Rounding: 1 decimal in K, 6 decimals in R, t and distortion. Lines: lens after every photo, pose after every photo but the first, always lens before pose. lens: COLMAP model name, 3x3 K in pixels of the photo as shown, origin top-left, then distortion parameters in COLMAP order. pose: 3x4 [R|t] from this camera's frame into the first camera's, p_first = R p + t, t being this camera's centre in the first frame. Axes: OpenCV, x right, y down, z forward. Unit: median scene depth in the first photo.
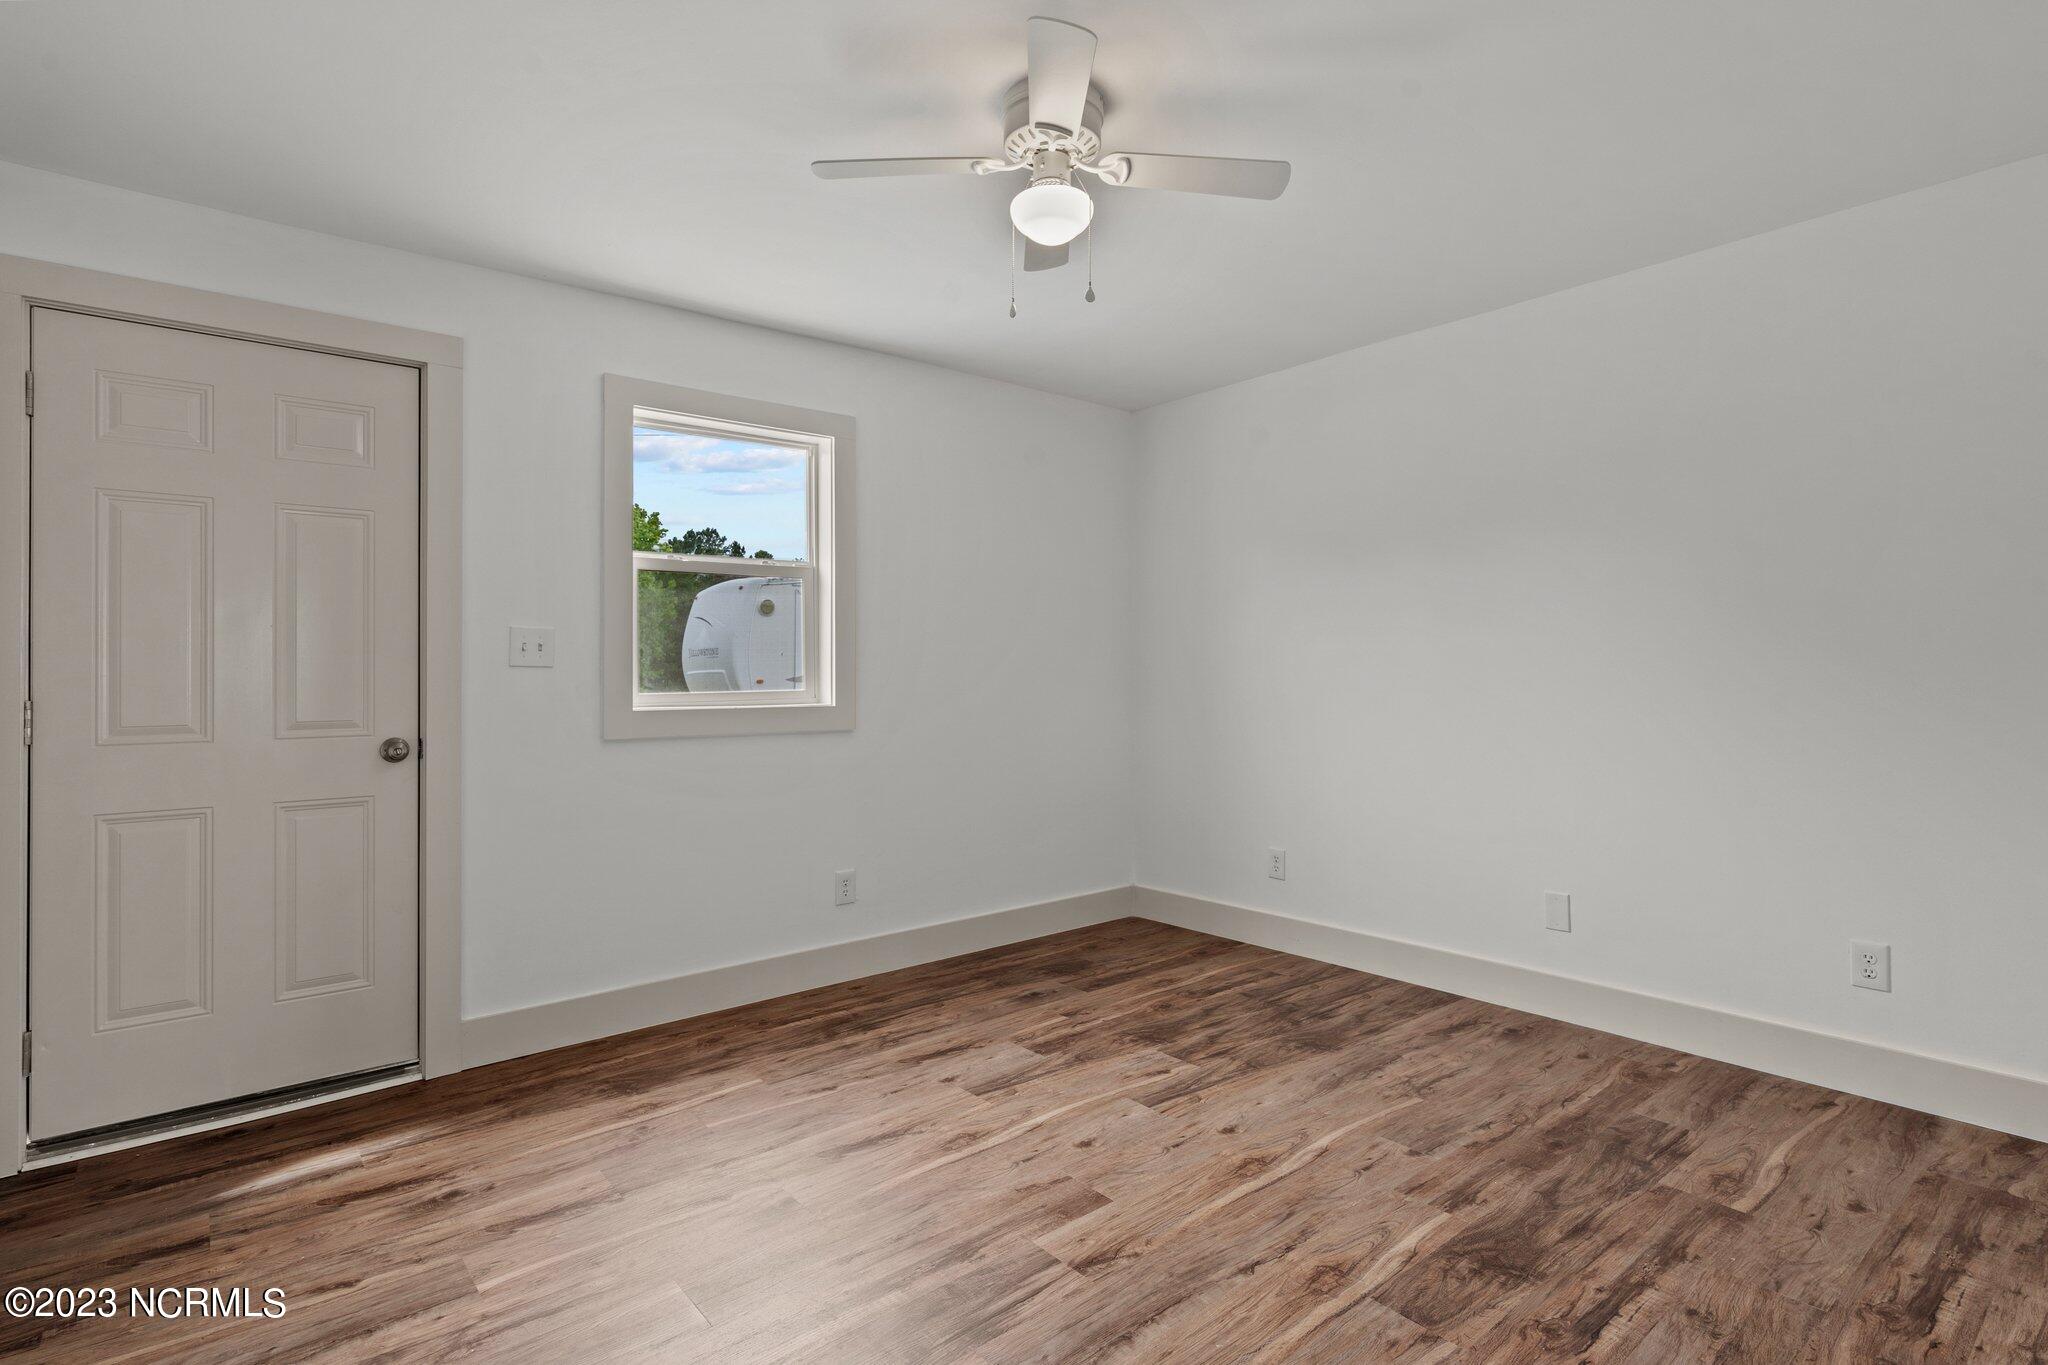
lens RADIAL K [[984.3, 0, 1024.0], [0, 984.3, 669.8], [0, 0, 1]] dist [-0.000925, -0.000045]
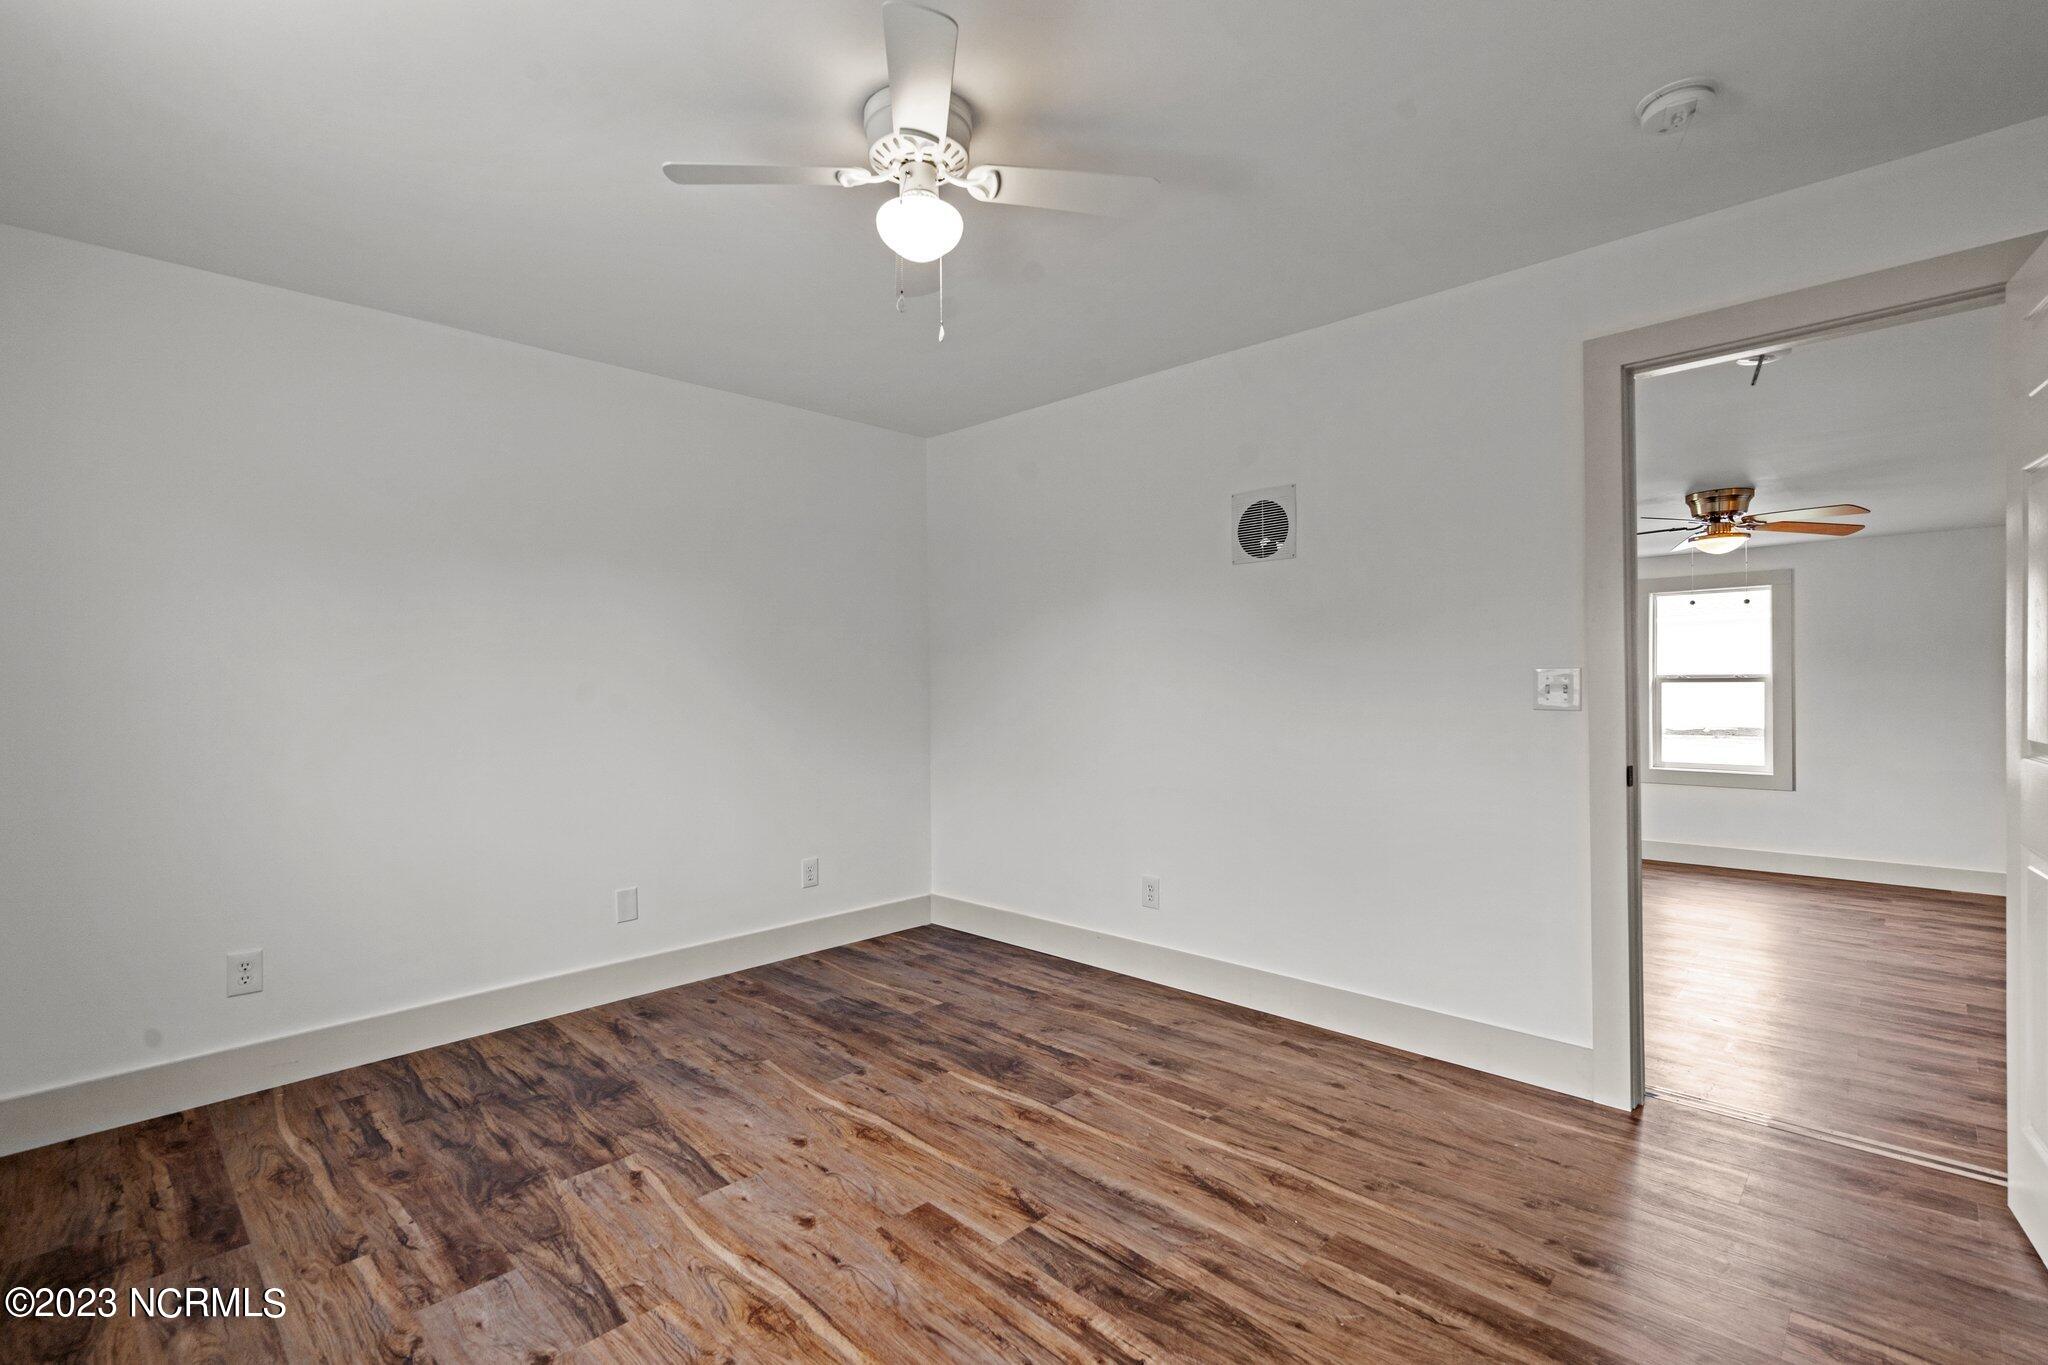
lens RADIAL K [[930.5, 0, 1023.6], [0, 930.5, 687.7], [0, 0, 1]] dist [-0.001793, -0.000350]
pose [[-0.093559, 0.000989, 0.995613, -0.672196], [0.008648, 0.999963, -0.000180, -0.003695], [-0.995576, 0.008593, -0.093564, 0.735370]]
